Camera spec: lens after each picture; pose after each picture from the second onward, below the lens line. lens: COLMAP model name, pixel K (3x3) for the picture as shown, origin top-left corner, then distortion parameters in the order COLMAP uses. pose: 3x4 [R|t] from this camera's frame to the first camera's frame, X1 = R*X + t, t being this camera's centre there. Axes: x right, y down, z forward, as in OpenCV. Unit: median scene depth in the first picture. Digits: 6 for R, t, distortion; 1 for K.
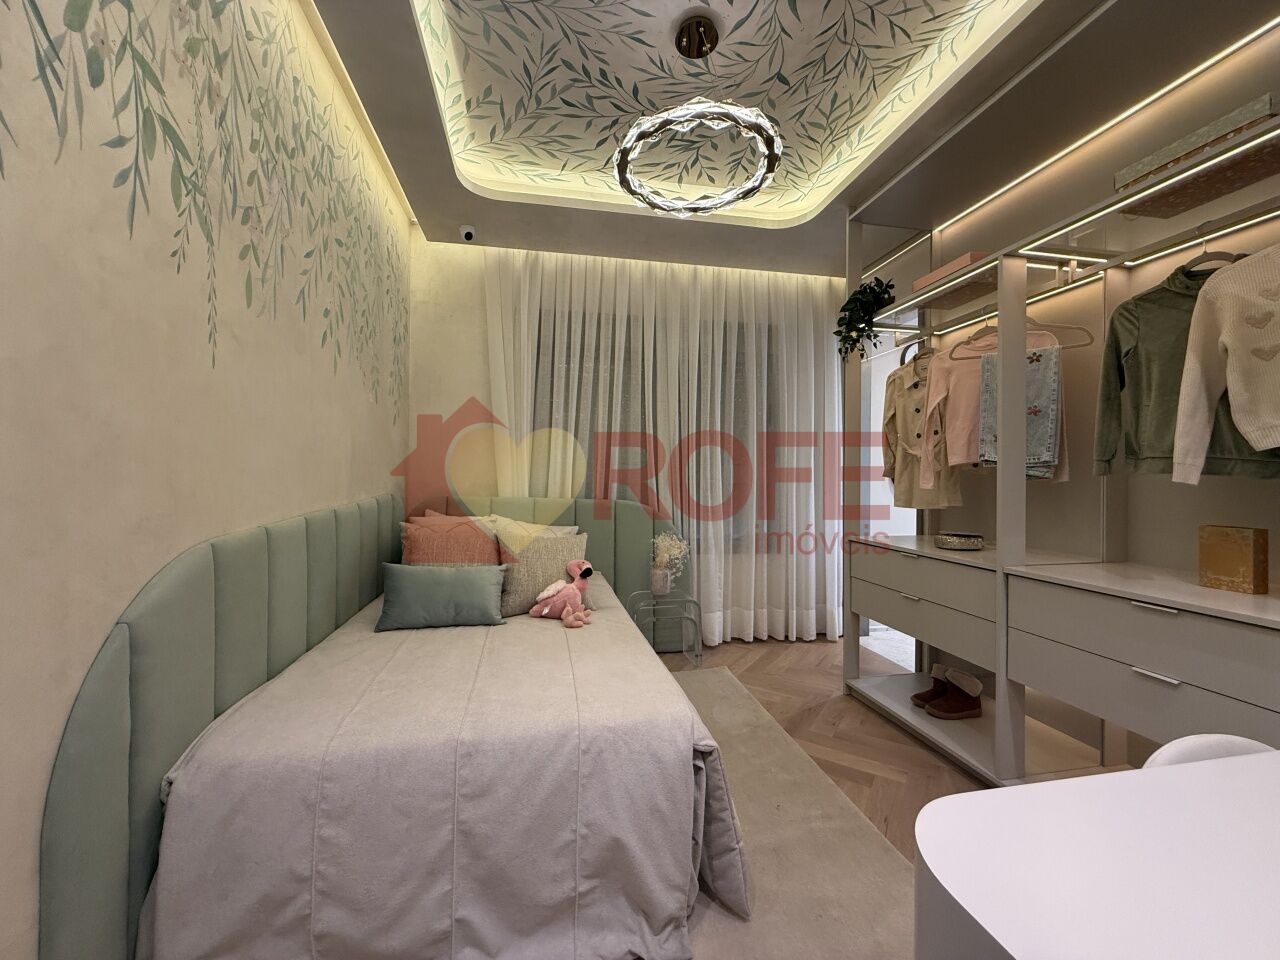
lens RADIAL K [[509.2, 0, 635.3], [0, 509.2, 475.4], [0, 0, 1]] dist [0.001435, -0.000519]
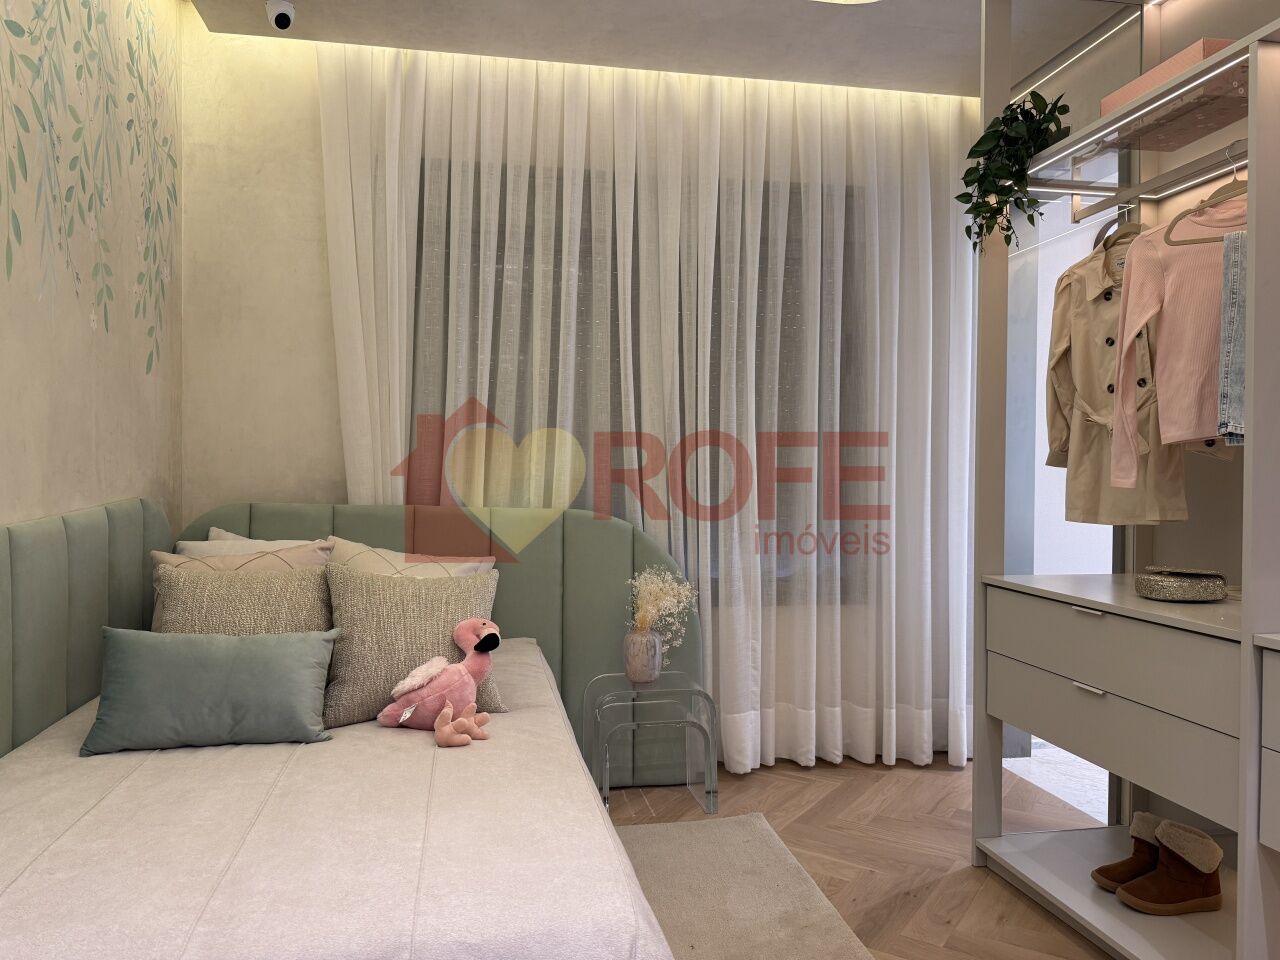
lens RADIAL K [[895.3, 0, 640.0], [0, 895.3, 480.0], [0, 0, 1]] dist [0.051203, -0.060570]
pose [[0.999974, -0.002051, -0.006900, 0.063432], [0.002161, 0.999869, 0.016010, 0.002178], [0.006867, -0.016024, 0.999848, 0.041016]]
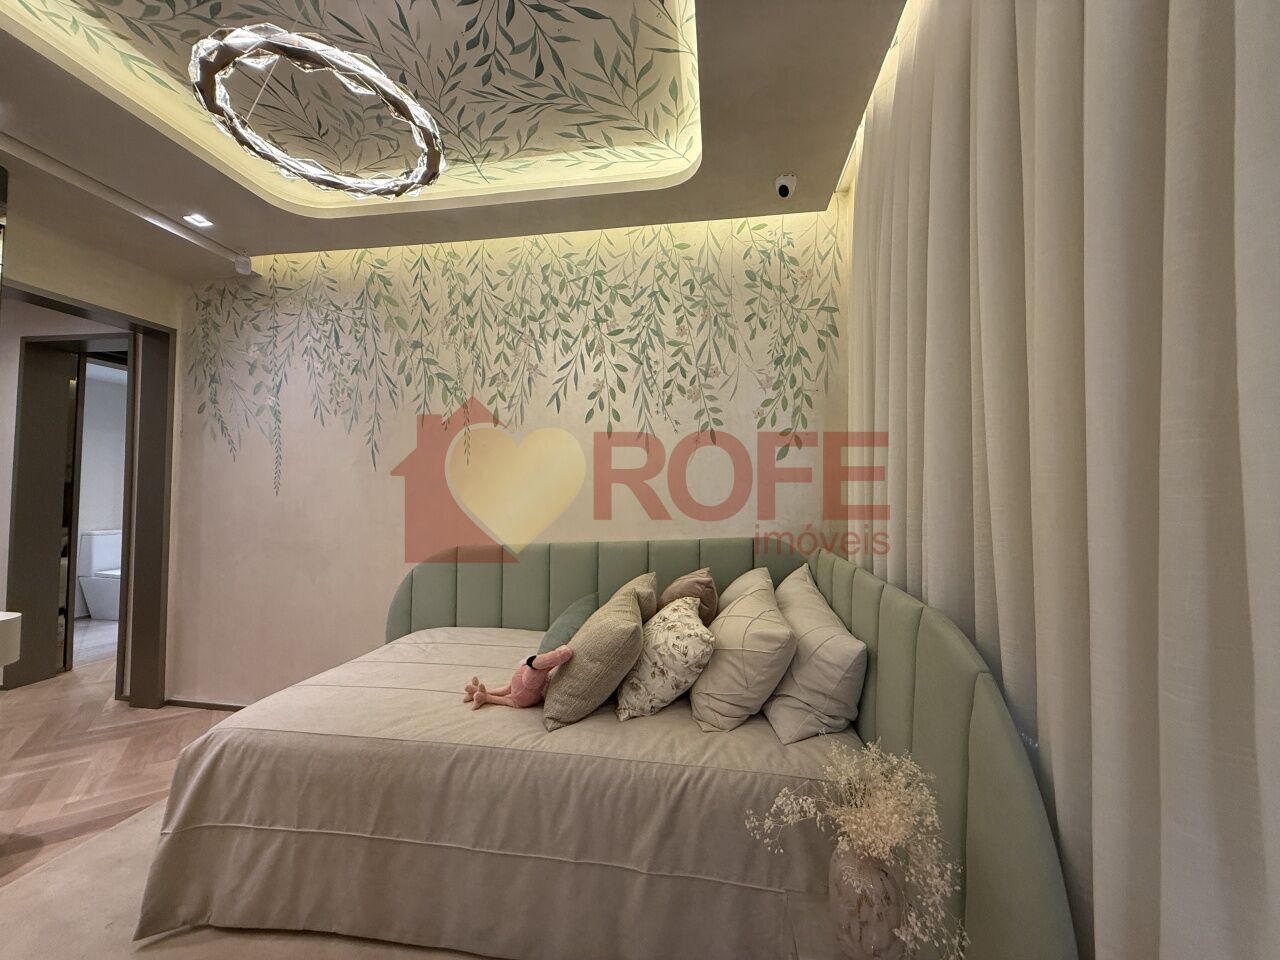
lens RADIAL K [[509.2, 0, 635.3], [0, 509.2, 475.4], [0, 0, 1]] dist [0.001435, -0.000519]
pose [[-0.342084, -0.042767, -0.938696, 0.511427], [-0.001260, 0.998984, -0.045054, -0.038584], [0.939669, -0.014229, -0.341790, 1.302070]]
